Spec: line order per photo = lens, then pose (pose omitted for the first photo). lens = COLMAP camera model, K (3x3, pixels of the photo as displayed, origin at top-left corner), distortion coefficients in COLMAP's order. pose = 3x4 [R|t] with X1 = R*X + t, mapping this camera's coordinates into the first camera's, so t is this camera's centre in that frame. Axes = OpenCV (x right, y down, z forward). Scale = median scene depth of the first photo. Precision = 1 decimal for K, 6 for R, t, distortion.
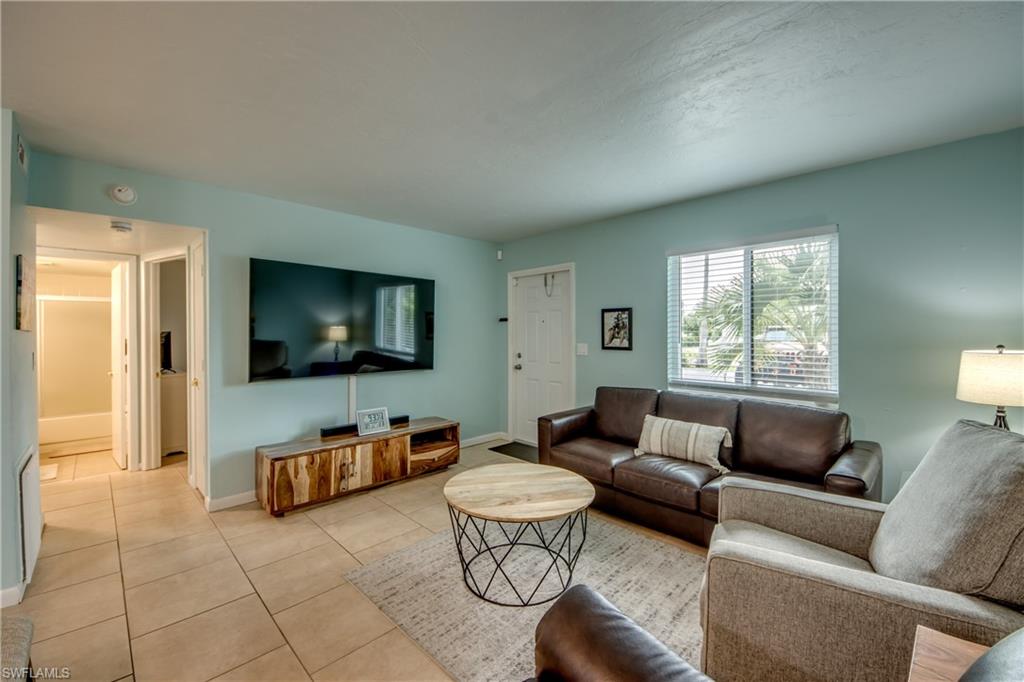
lens RADIAL K [[414.0, 0, 510.8], [0, 414.0, 337.0], [0, 0, 1]] dist [0.042101, -0.019654]
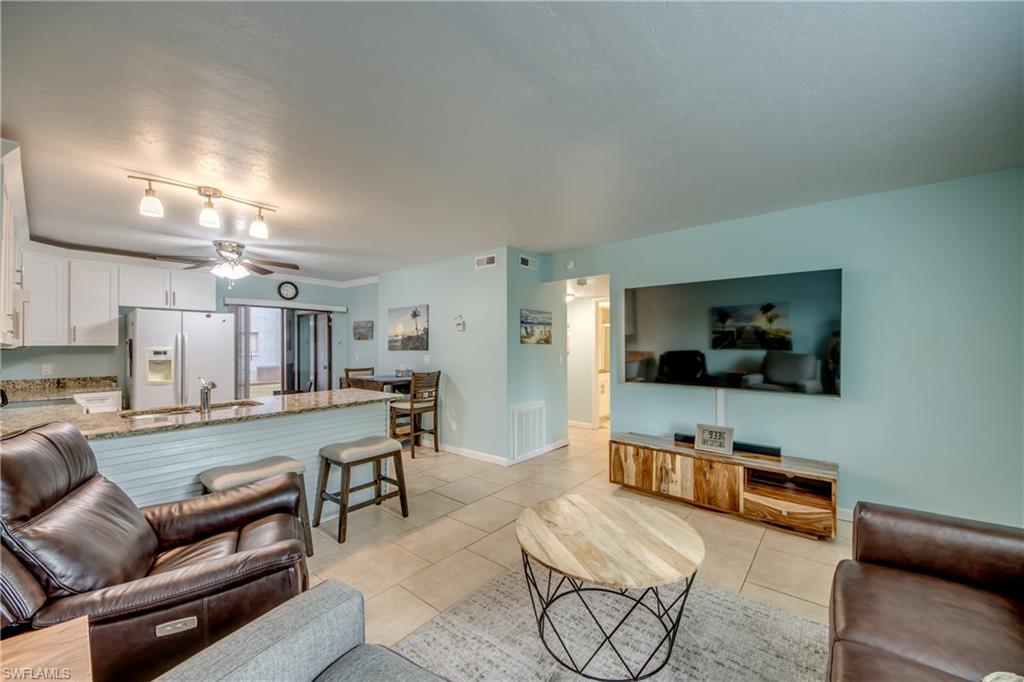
lens RADIAL K [[386.6, 0, 523.4], [0, 386.6, 347.9], [0, 0, 1]] dist [0.036607, -0.023663]
pose [[0.113959, 0.008067, -0.993453, 0.503402], [-0.008430, 0.999939, 0.007152, -0.005522], [0.993450, 0.007560, 0.114020, 0.484506]]
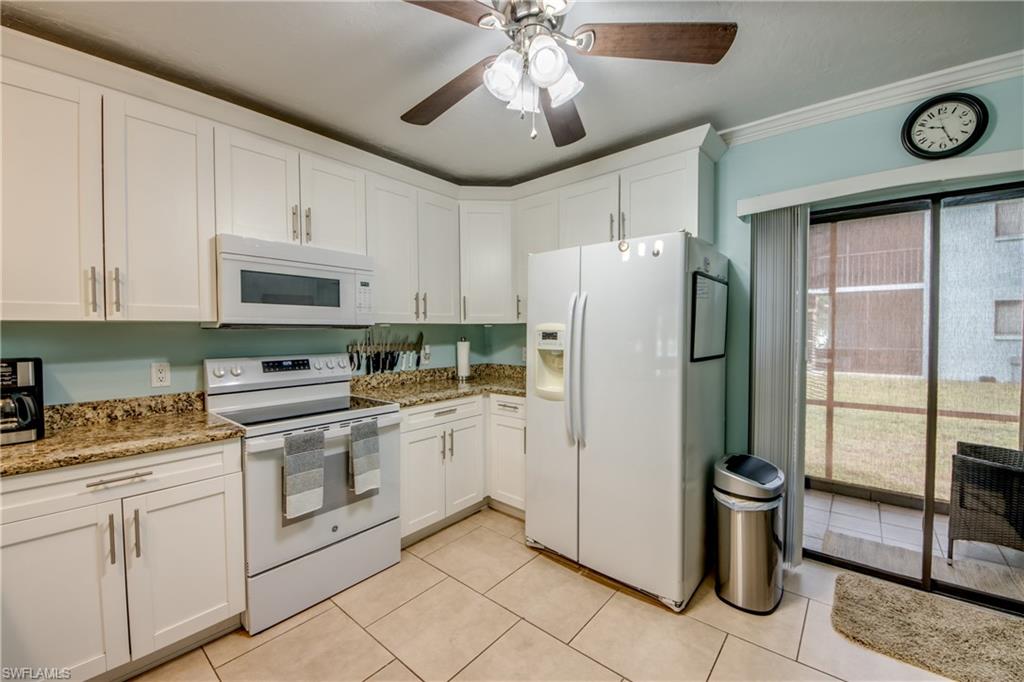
lens RADIAL K [[395.9, 0, 513.3], [0, 395.9, 338.2], [0, 0, 1]] dist [0.014485, -0.016649]
pose [[-0.996578, 0.013011, -0.081628, -0.711648], [0.010152, 0.999324, 0.035343, 0.009283], [0.082032, 0.034393, -0.996036, 0.119599]]
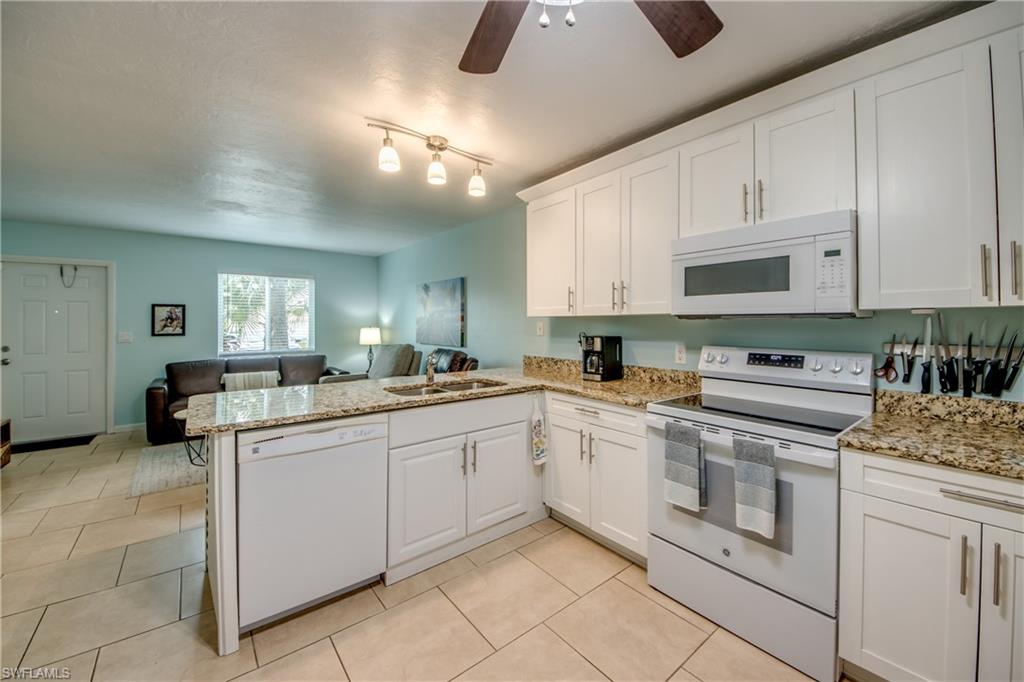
lens RADIAL K [[398.3, 0, 514.8], [0, 398.3, 321.7], [0, 0, 1]] dist [0.041985, -0.025436]
pose [[0.102102, 0.007200, 0.994748, -1.012451], [0.016175, 0.999830, -0.008897, 0.016659], [-0.994642, 0.016998, 0.101969, -0.242539]]
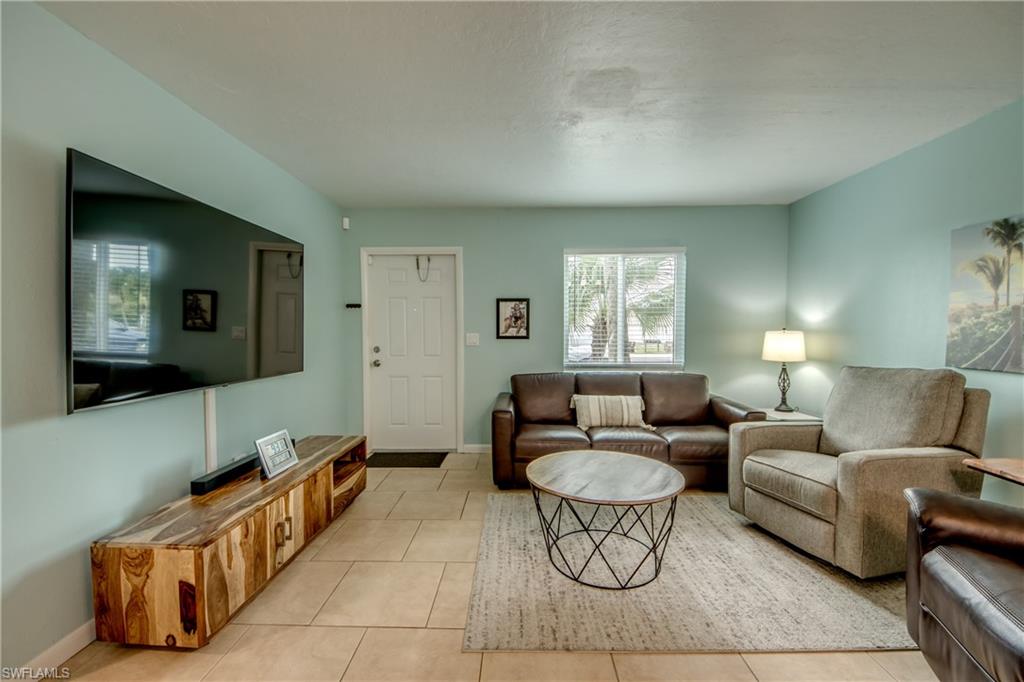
lens RADIAL K [[426.1, 0, 505.7], [0, 426.1, 347.2], [0, 0, 1]] dist [0.036348, -0.020405]
pose [[0.722551, -0.027341, 0.690777, -0.545075], [0.006205, 0.999434, 0.033066, 0.018607], [-0.691290, -0.019606, 0.722312, 0.280103]]
